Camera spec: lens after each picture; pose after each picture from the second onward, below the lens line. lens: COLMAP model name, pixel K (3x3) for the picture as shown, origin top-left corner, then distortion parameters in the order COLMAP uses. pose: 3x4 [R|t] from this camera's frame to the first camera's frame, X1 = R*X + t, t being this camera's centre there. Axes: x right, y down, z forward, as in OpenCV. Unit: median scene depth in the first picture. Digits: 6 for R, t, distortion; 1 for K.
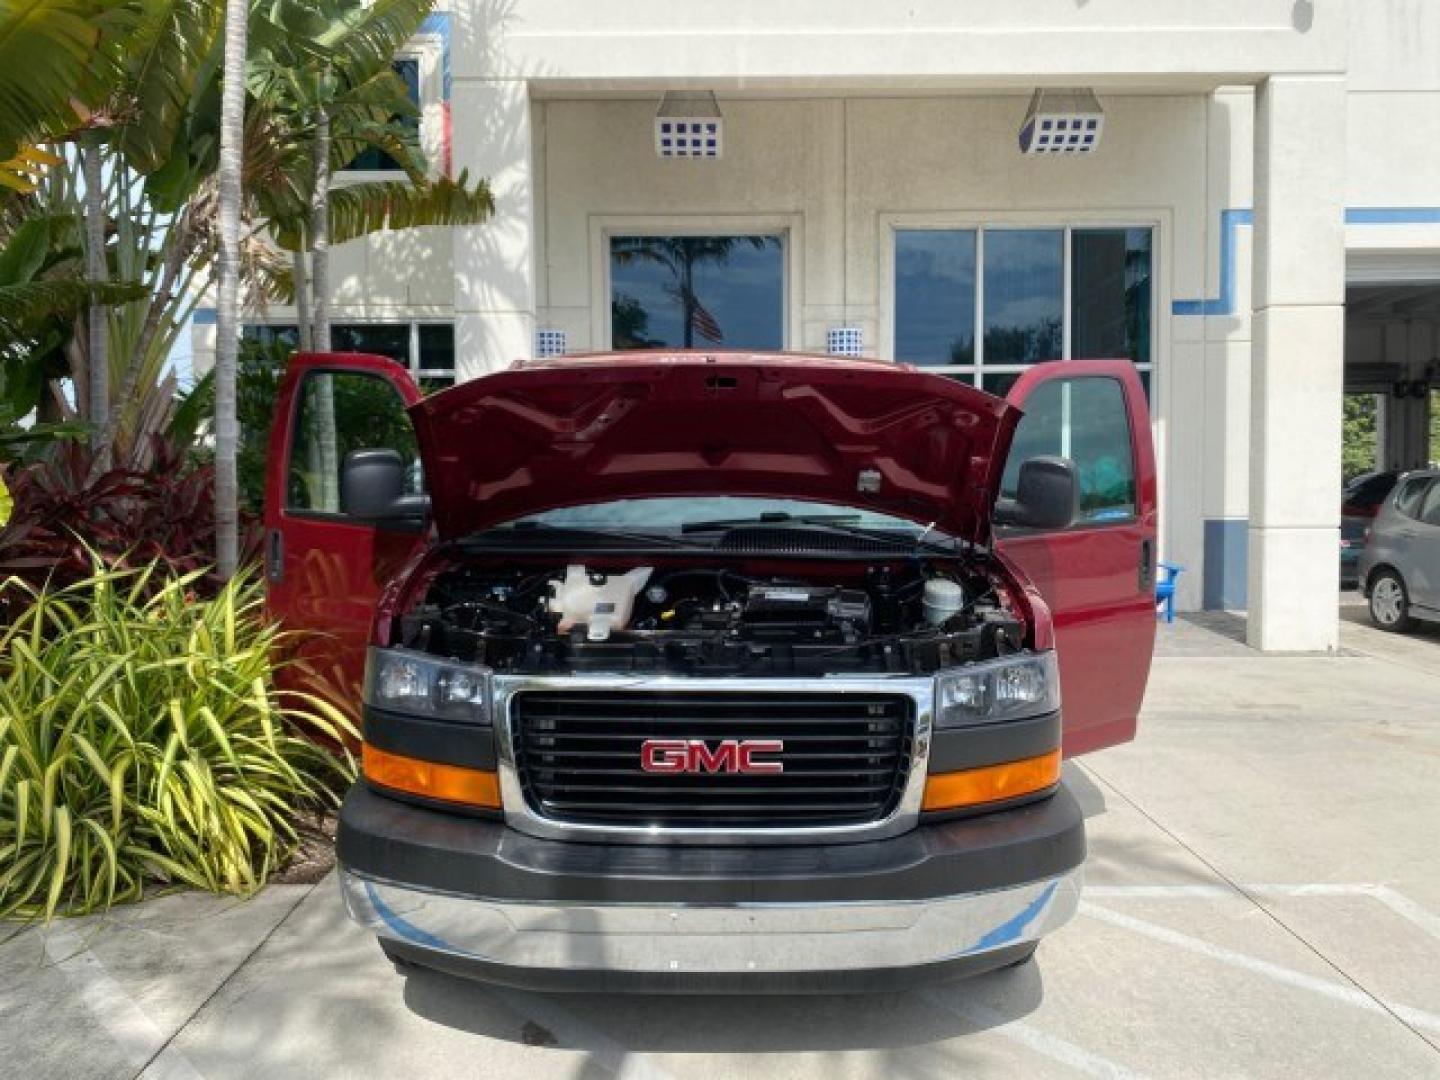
lens RADIAL K [[1115.7, 0, 722.5], [0, 1115.7, 532.2], [0, 0, 1]] dist [0.017162, -0.014633]
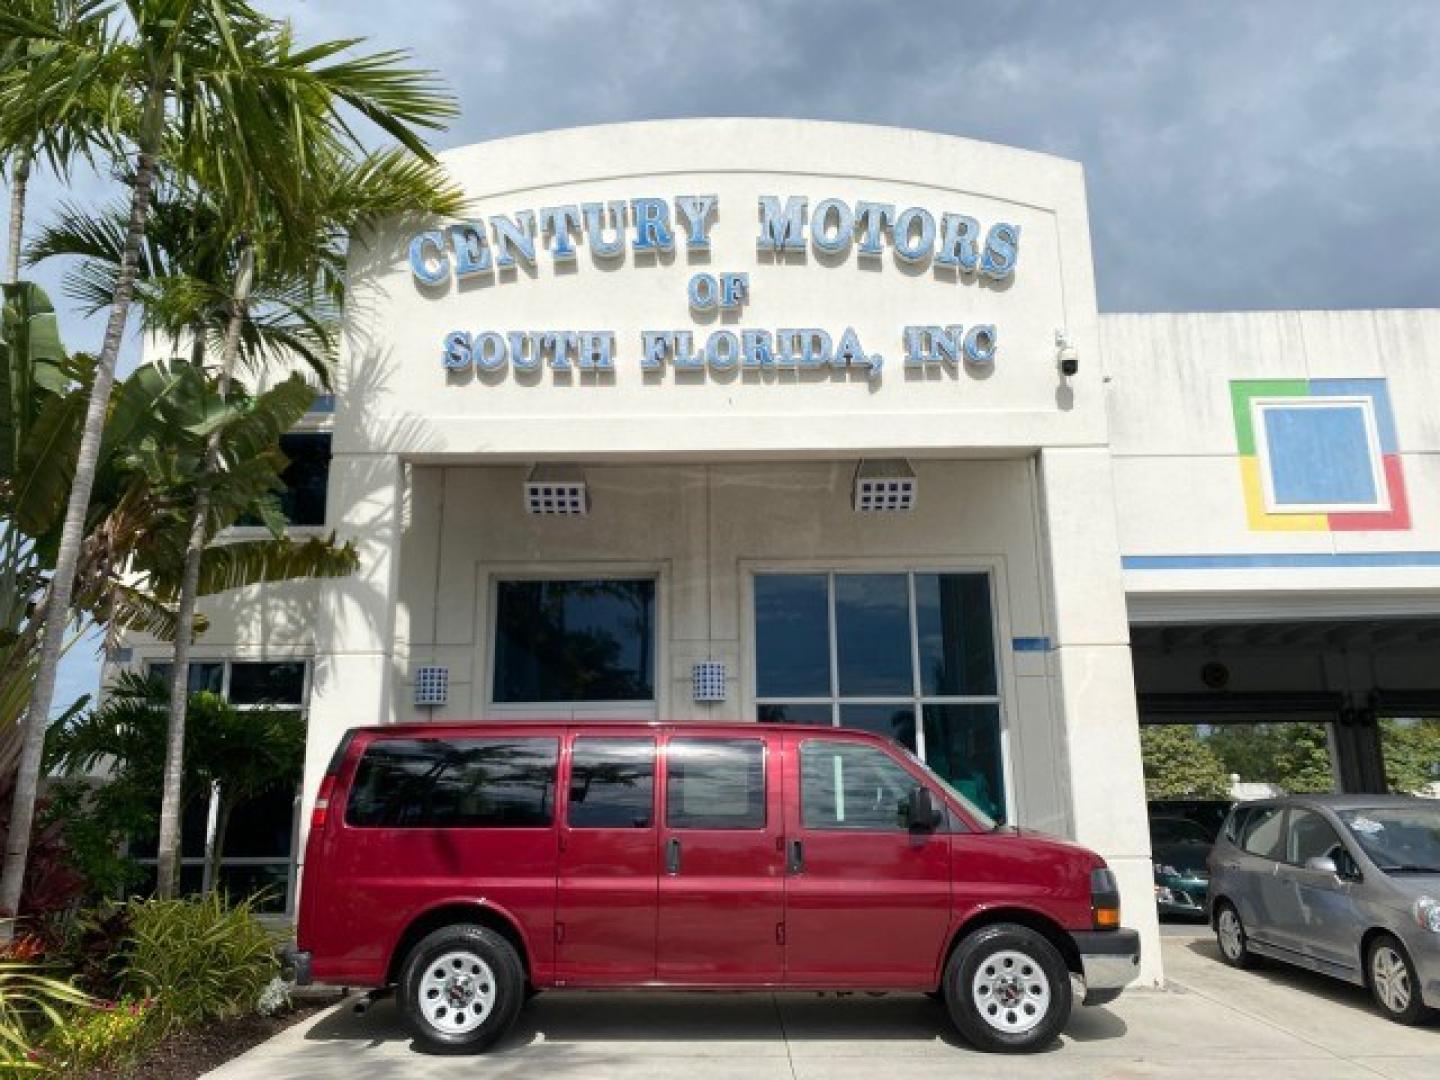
lens RADIAL K [[1115.7, 0, 719.9], [0, 1115.7, 529.9], [0, 0, 1]] dist [0.017162, -0.014633]
pose [[0.999837, -0.004703, -0.017411, 0.177358], [-0.000490, 0.957967, -0.286879, 0.002748], [0.018028, 0.286841, 0.957809, -0.083906]]
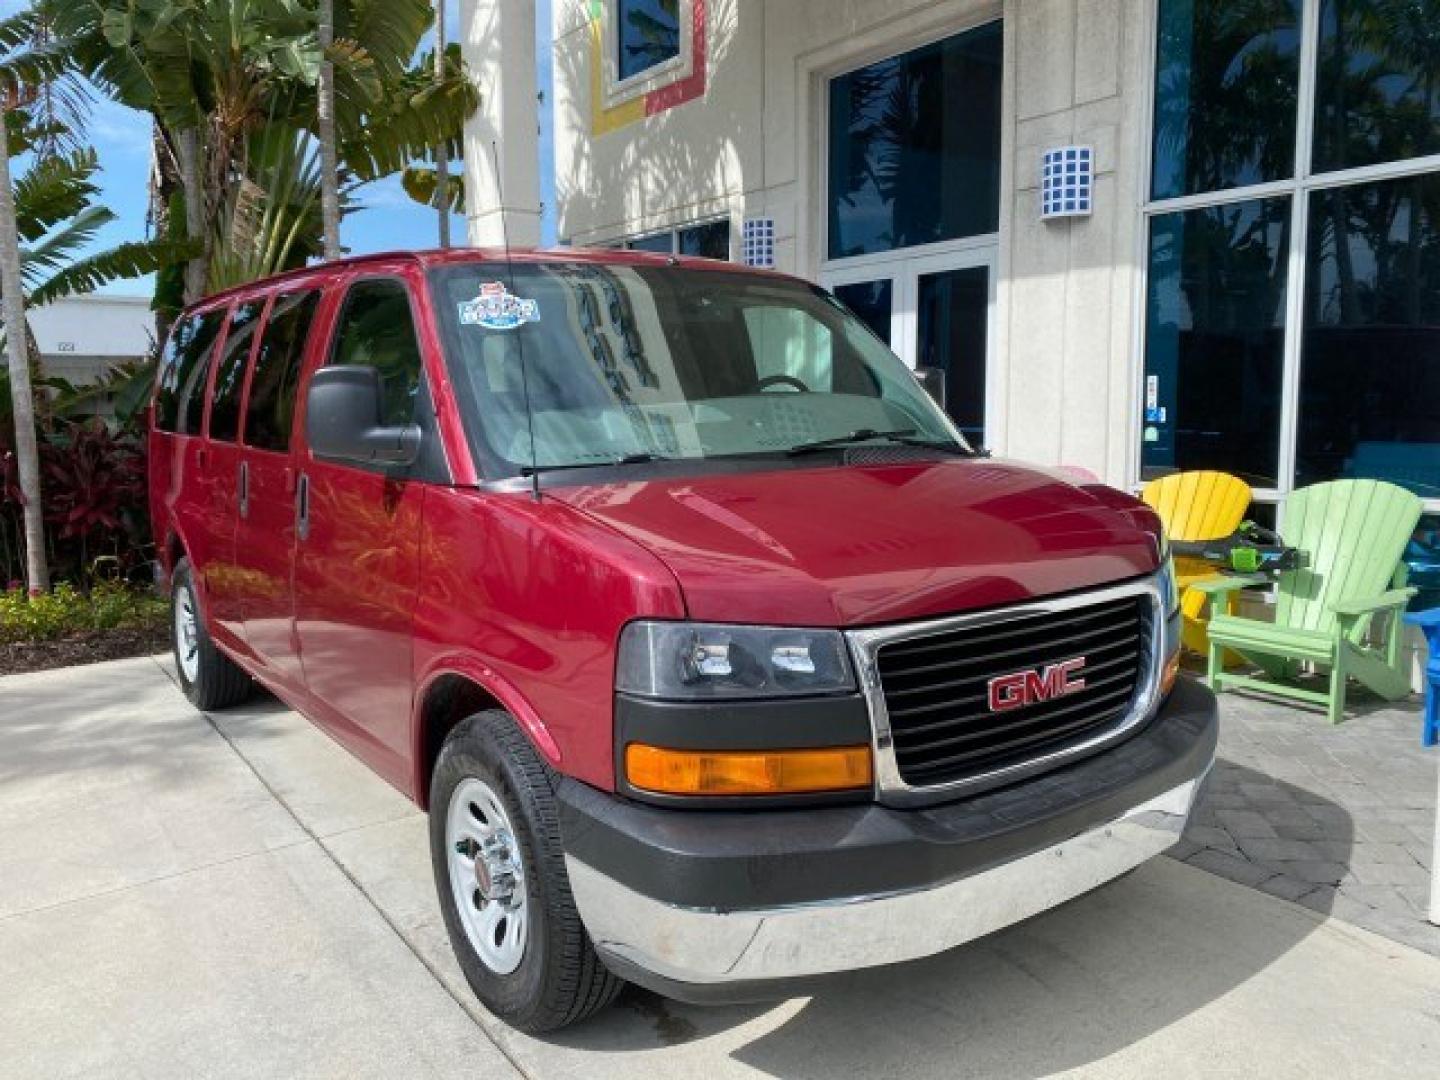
lens RADIAL K [[1115.7, 0, 699.0], [0, 1115.7, 548.9], [0, 0, 1]] dist [0.017162, -0.014633]
pose [[0.820311, -0.097475, 0.563550, -0.222719], [0.052542, 0.994046, 0.095455, -0.005412], [-0.569499, -0.048692, 0.820549, 0.113670]]
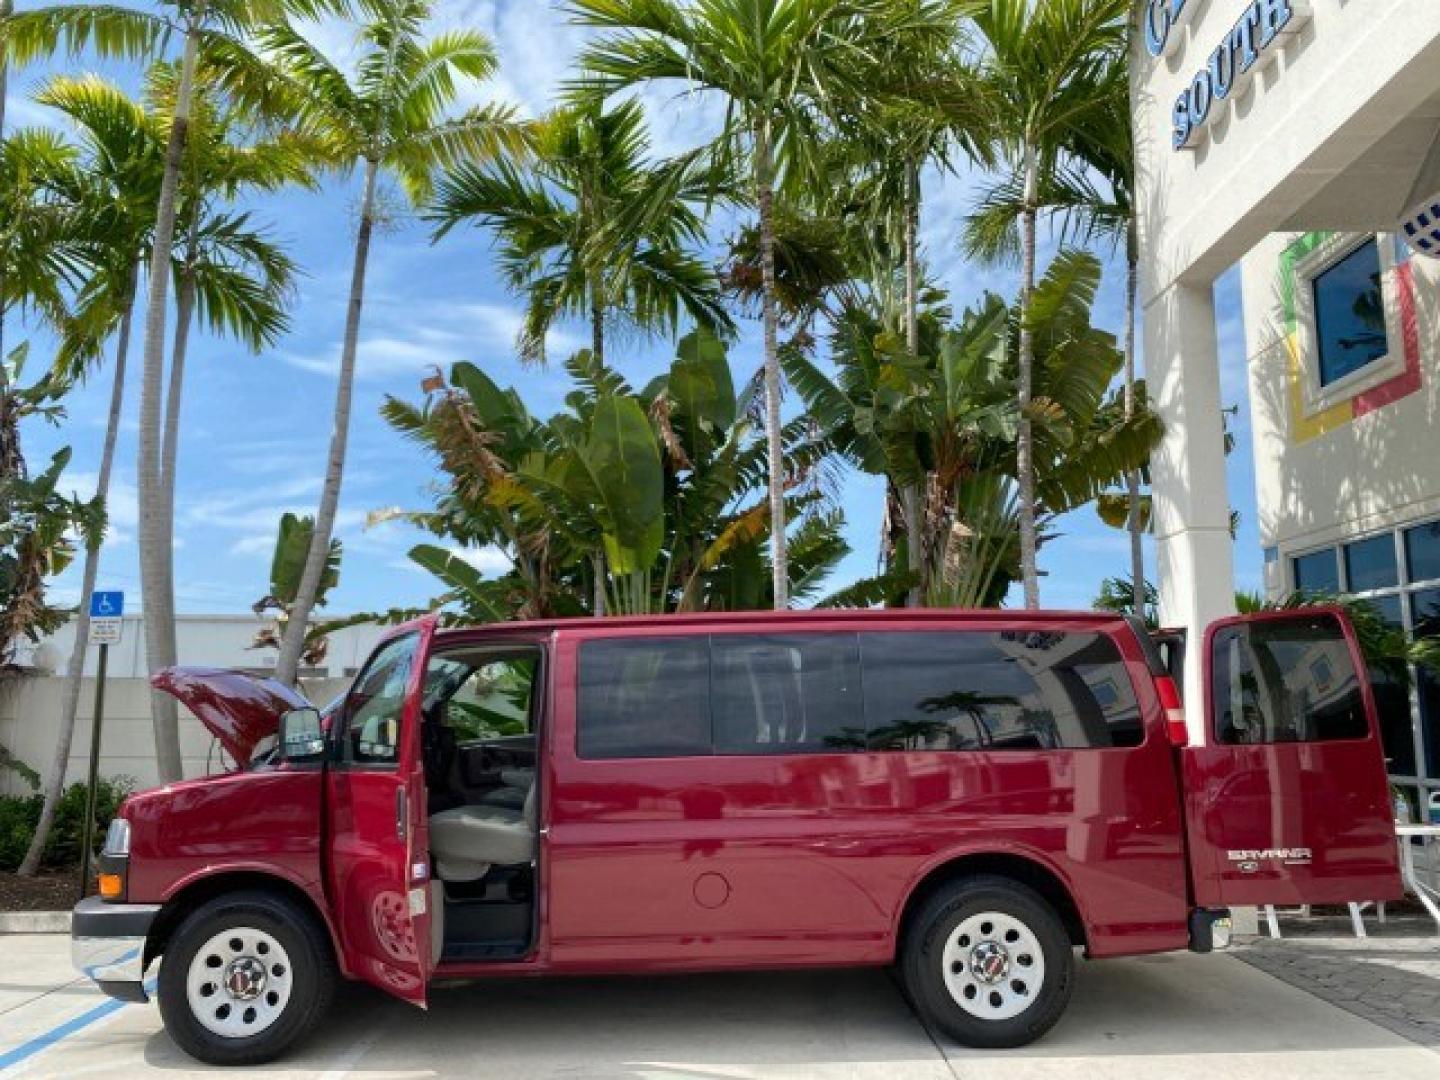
lens RADIAL K [[1115.7, 0, 717.2], [0, 1115.7, 538.3], [0, 0, 1]] dist [0.017162, -0.014633]
pose [[0.999748, -0.015321, 0.016392, -0.227254], [0.018405, 0.977835, -0.208565, -0.004218], [-0.012834, 0.208814, 0.977871, 0.055780]]
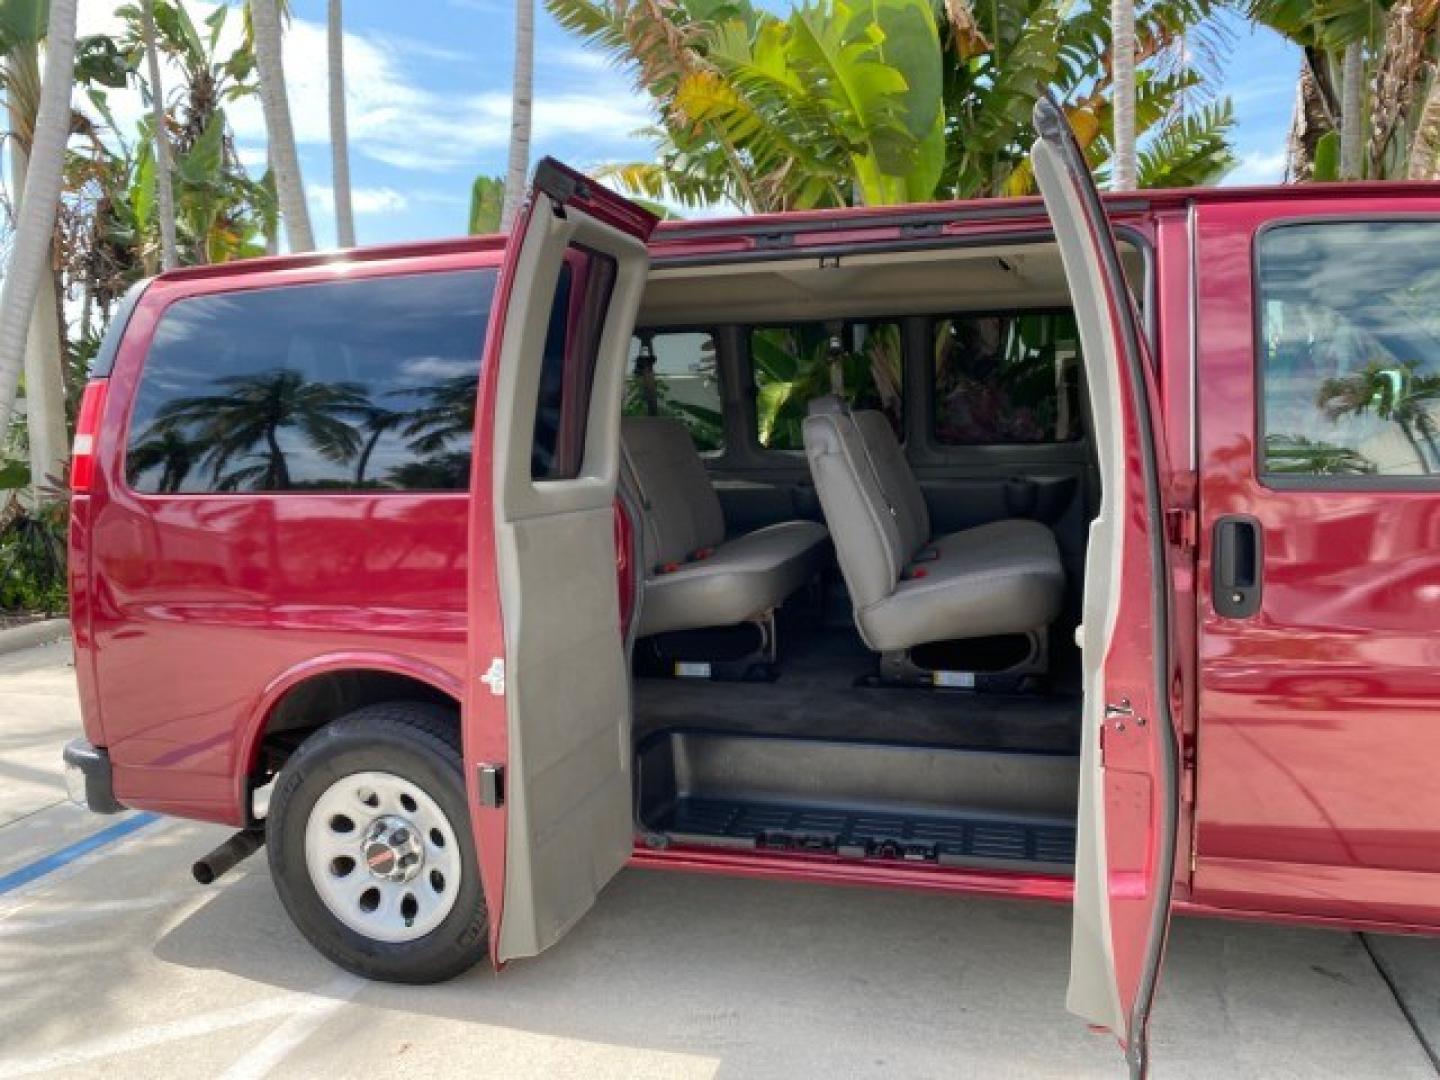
lens RADIAL K [[1115.7, 0, 708.3], [0, 1115.7, 528.0], [0, 0, 1]] dist [0.017162, -0.014633]
pose [[0.958980, -0.007921, -0.283365, -0.204542], [0.020331, 0.998957, 0.040880, -0.018928], [0.282745, -0.044964, 0.958141, 0.339391]]
